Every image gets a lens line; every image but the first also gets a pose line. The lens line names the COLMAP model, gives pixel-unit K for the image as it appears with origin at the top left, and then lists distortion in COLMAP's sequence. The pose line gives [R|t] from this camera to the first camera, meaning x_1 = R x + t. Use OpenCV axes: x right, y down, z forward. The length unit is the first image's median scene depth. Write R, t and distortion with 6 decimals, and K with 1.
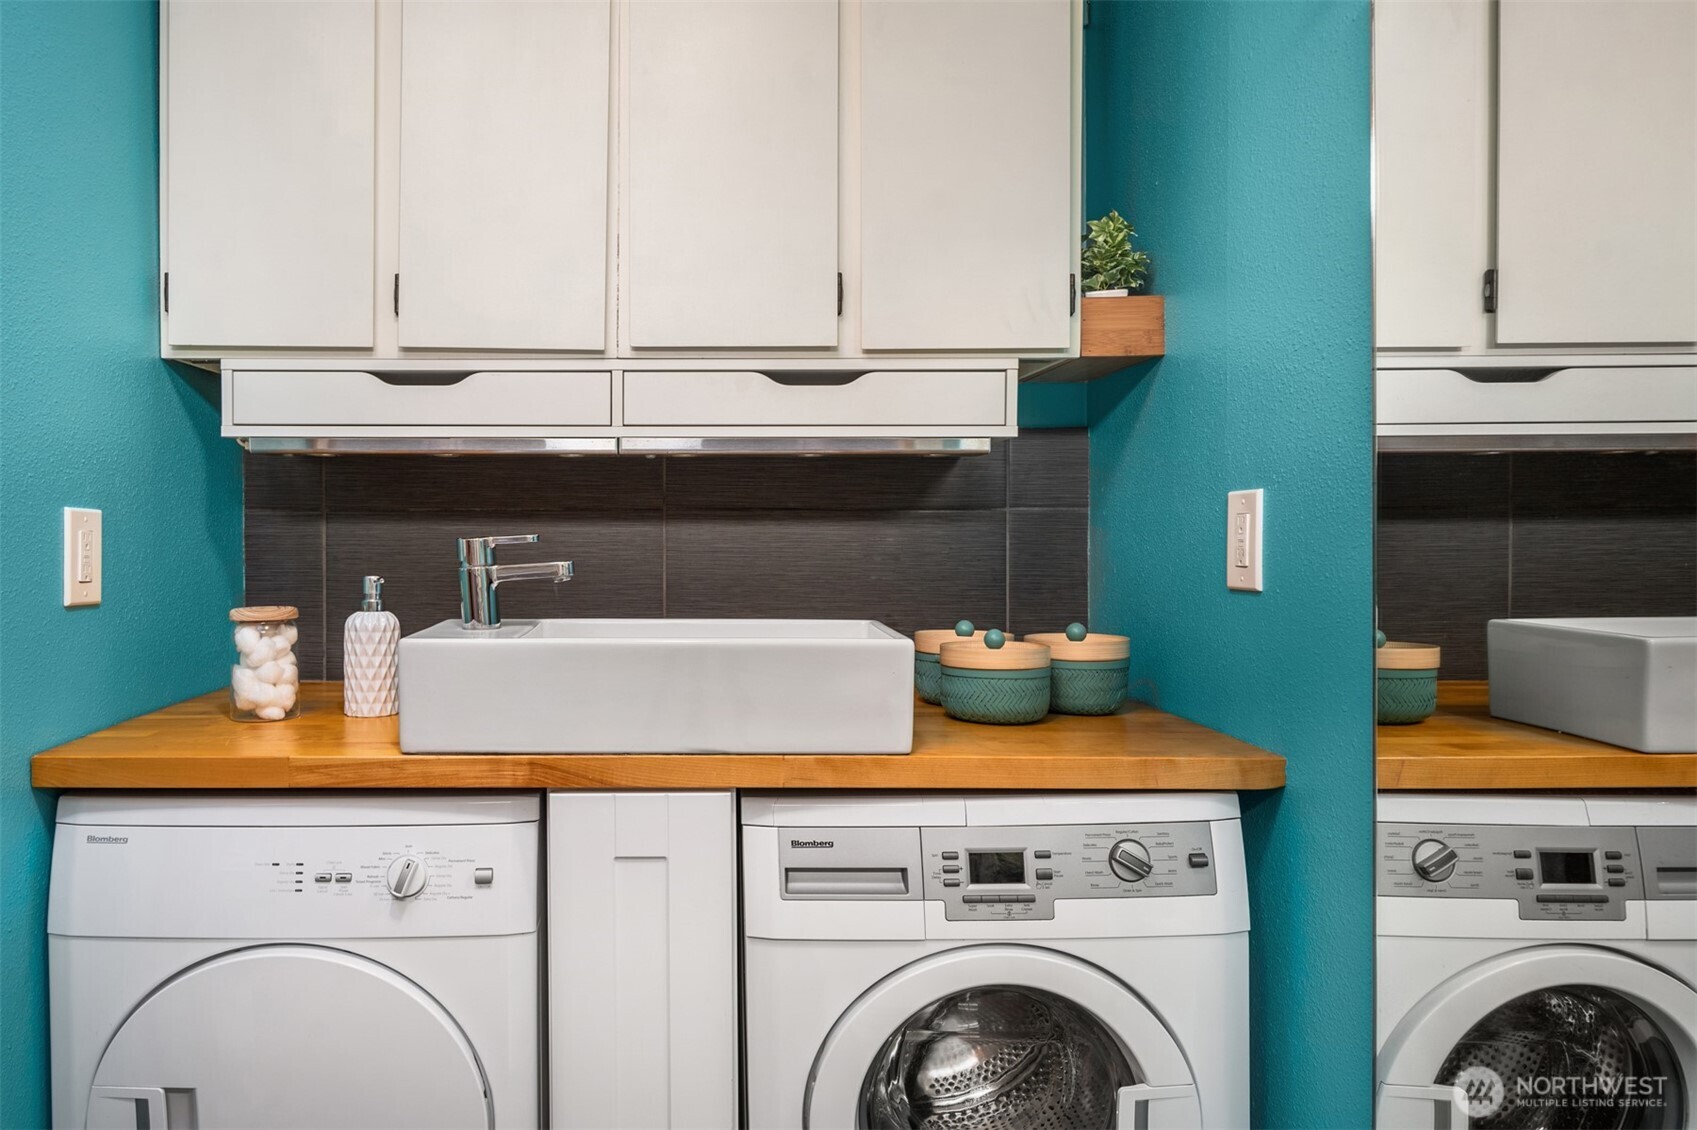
lens RADIAL K [[1093.4, 0, 713.1], [0, 1093.4, 567.4], [0, 0, 1]] dist [-0.002516, -0.005451]
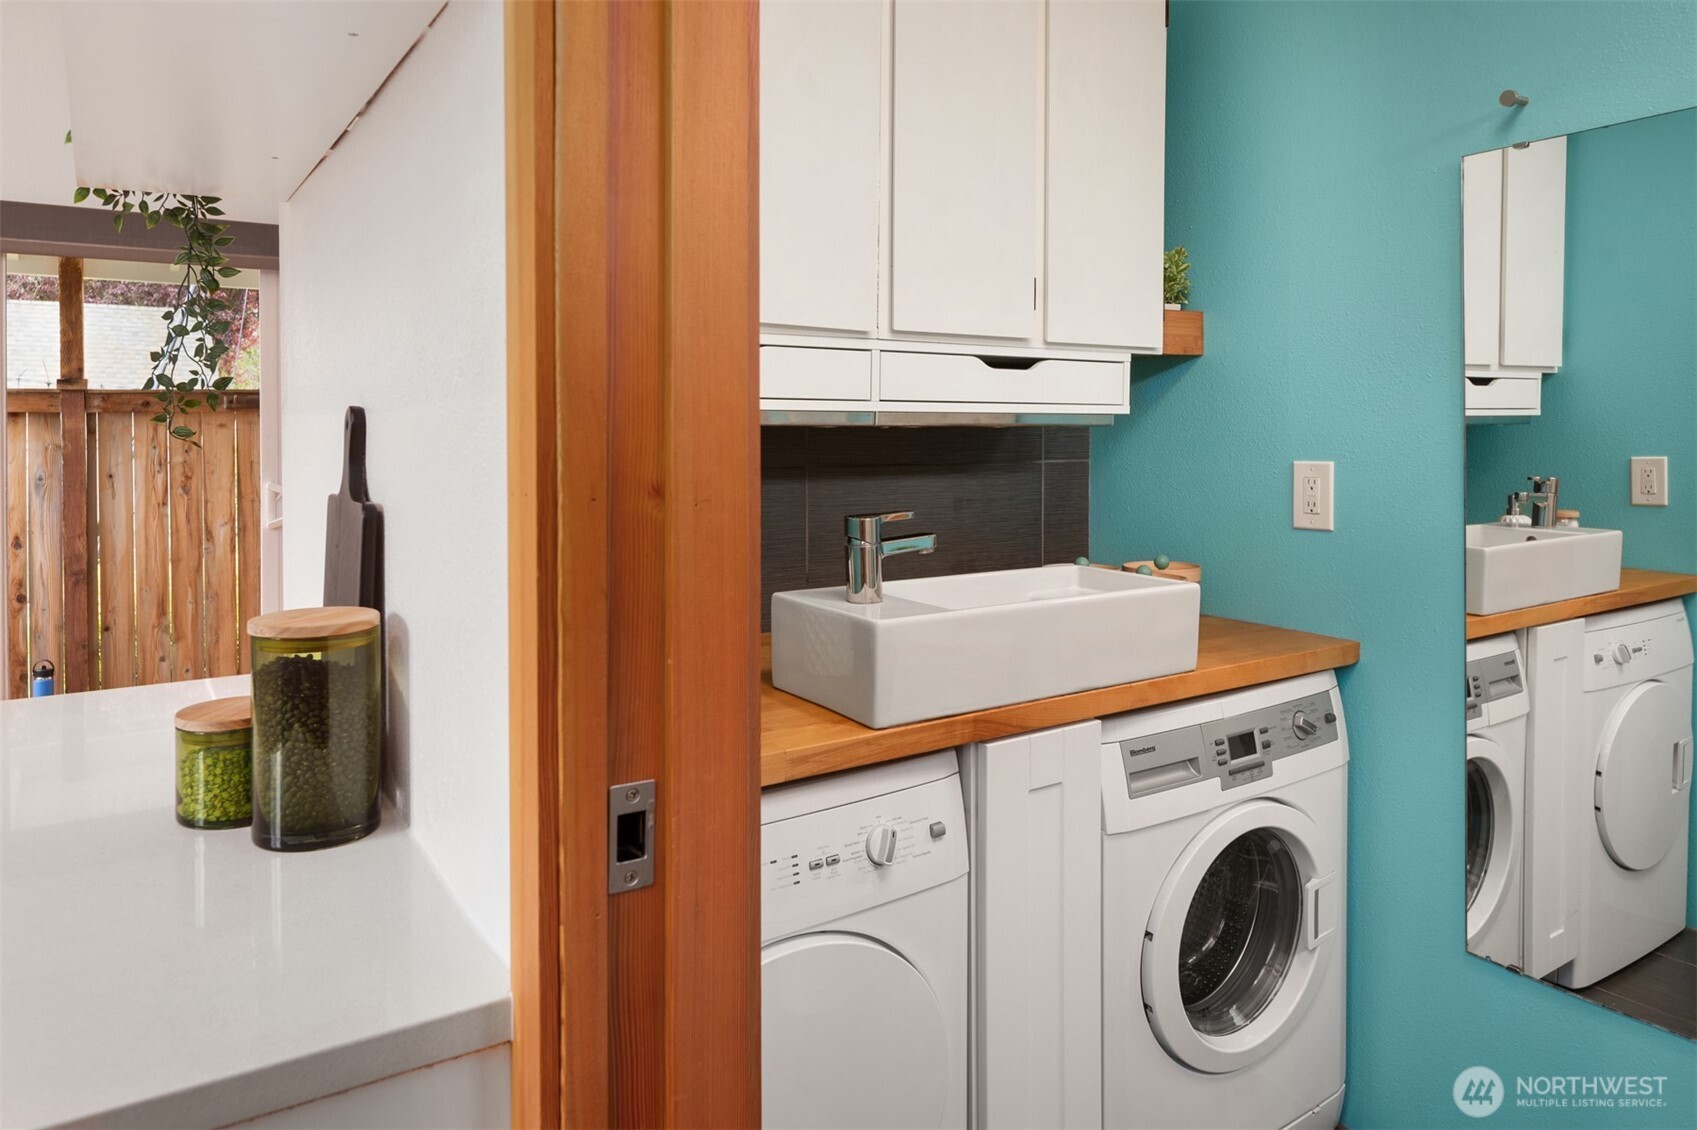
lens RADIAL K [[1110.5, 0, 826.3], [0, 1110.5, 450.5], [0, 0, 1]] dist [-0.004999, 0.000496]
pose [[0.825856, -0.013123, 0.563728, -0.922848], [0.016542, 0.999863, -0.000958, -0.098125], [-0.563638, 0.010116, 0.825960, 0.141820]]
